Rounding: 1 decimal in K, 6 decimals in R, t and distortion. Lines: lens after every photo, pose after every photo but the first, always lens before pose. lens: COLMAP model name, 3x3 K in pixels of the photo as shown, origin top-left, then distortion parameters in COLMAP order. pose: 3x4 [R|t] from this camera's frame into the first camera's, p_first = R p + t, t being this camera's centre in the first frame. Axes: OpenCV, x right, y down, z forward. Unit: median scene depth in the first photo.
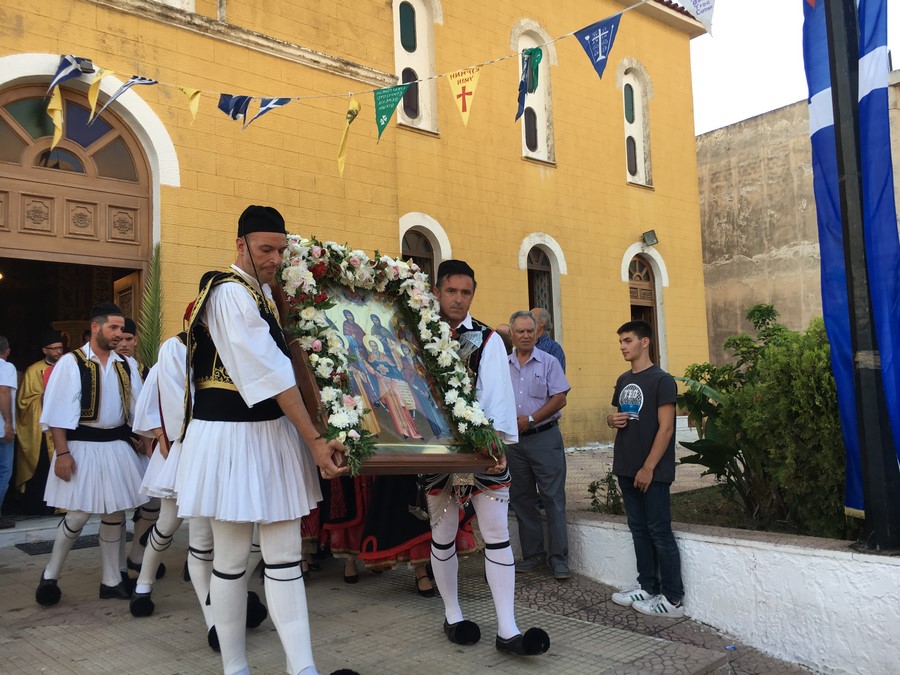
lens RADIAL K [[762.0, 0, 454.4], [0, 762.0, 340.1], [0, 0, 1]] dist [0.071271, -0.099417]
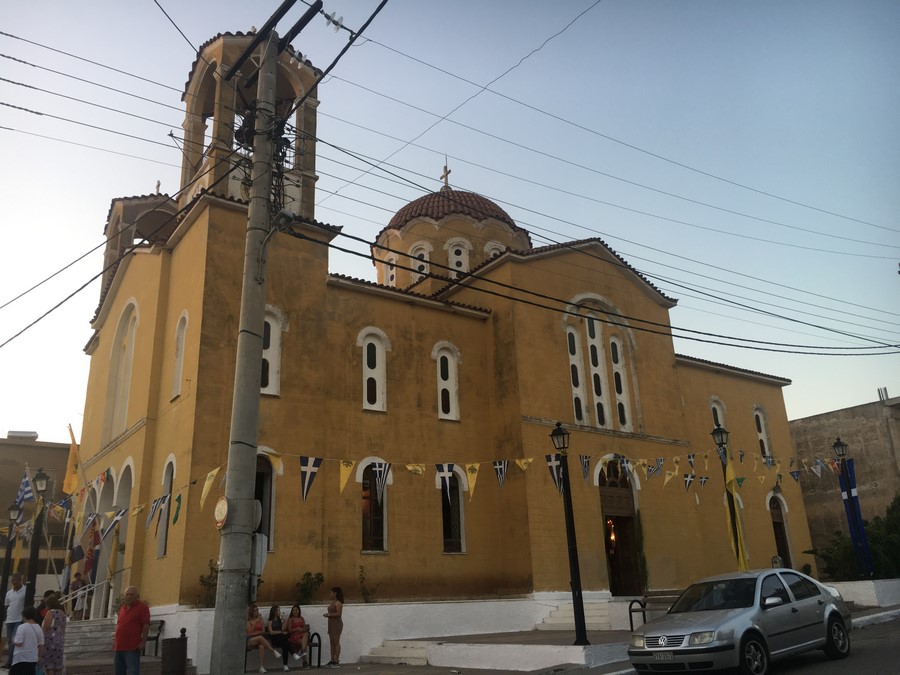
lens RADIAL K [[762.0, 0, 450.8], [0, 762.0, 344.9], [0, 0, 1]] dist [0.071271, -0.099417]
pose [[0.997508, -0.022447, -0.066882, -0.475658], [0.005671, 0.970476, -0.241129, -0.011828], [0.070320, 0.240149, 0.968186, -1.174659]]
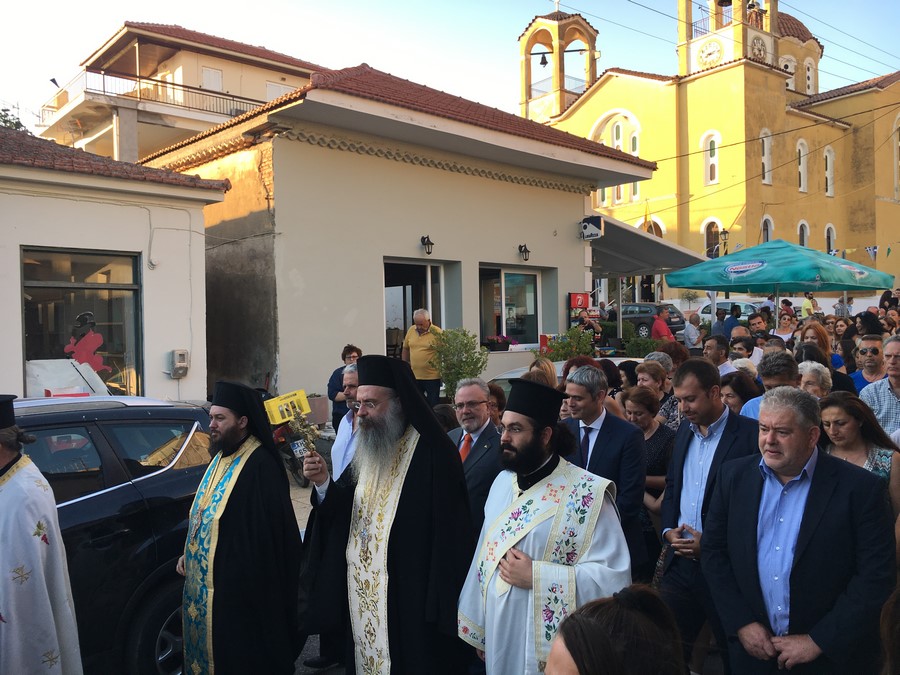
lens RADIAL K [[762.0, 0, 449.7], [0, 762.0, 334.7], [0, 0, 1]] dist [0.071271, -0.099417]
pose [[0.999693, 0.018106, -0.016924, -1.772047], [-0.016245, 0.994419, 0.104246, -0.024858], [0.018717, -0.103940, 0.994407, -2.253482]]
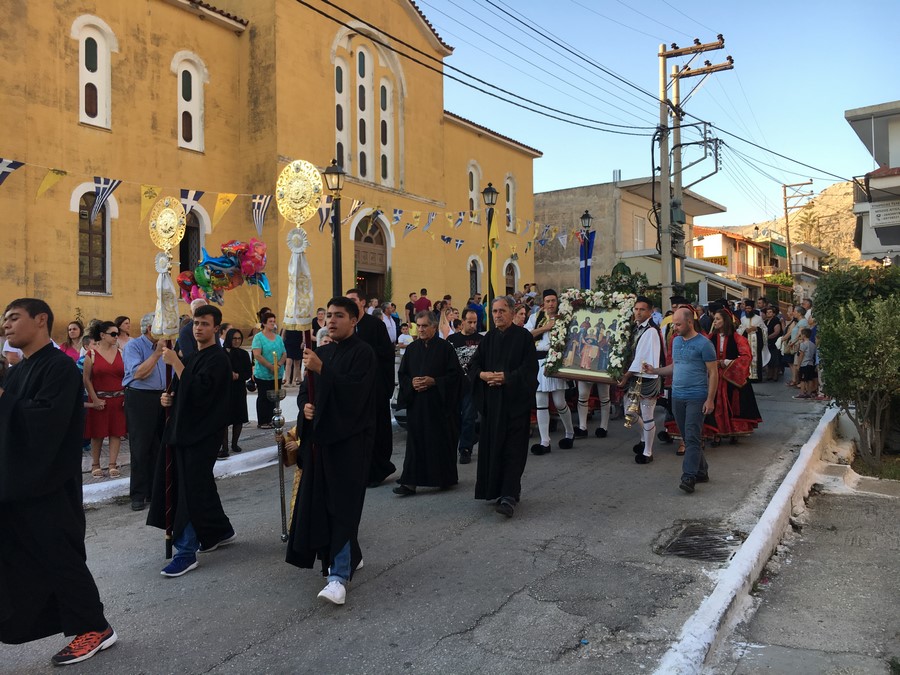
lens RADIAL K [[762.0, 0, 444.9], [0, 762.0, 338.3], [0, 0, 1]] dist [0.071271, -0.099417]
pose [[0.963659, 0.033340, 0.265047, -0.503648], [-0.048889, 0.997435, 0.052286, -0.002573], [-0.262624, -0.063344, 0.962817, -1.061383]]
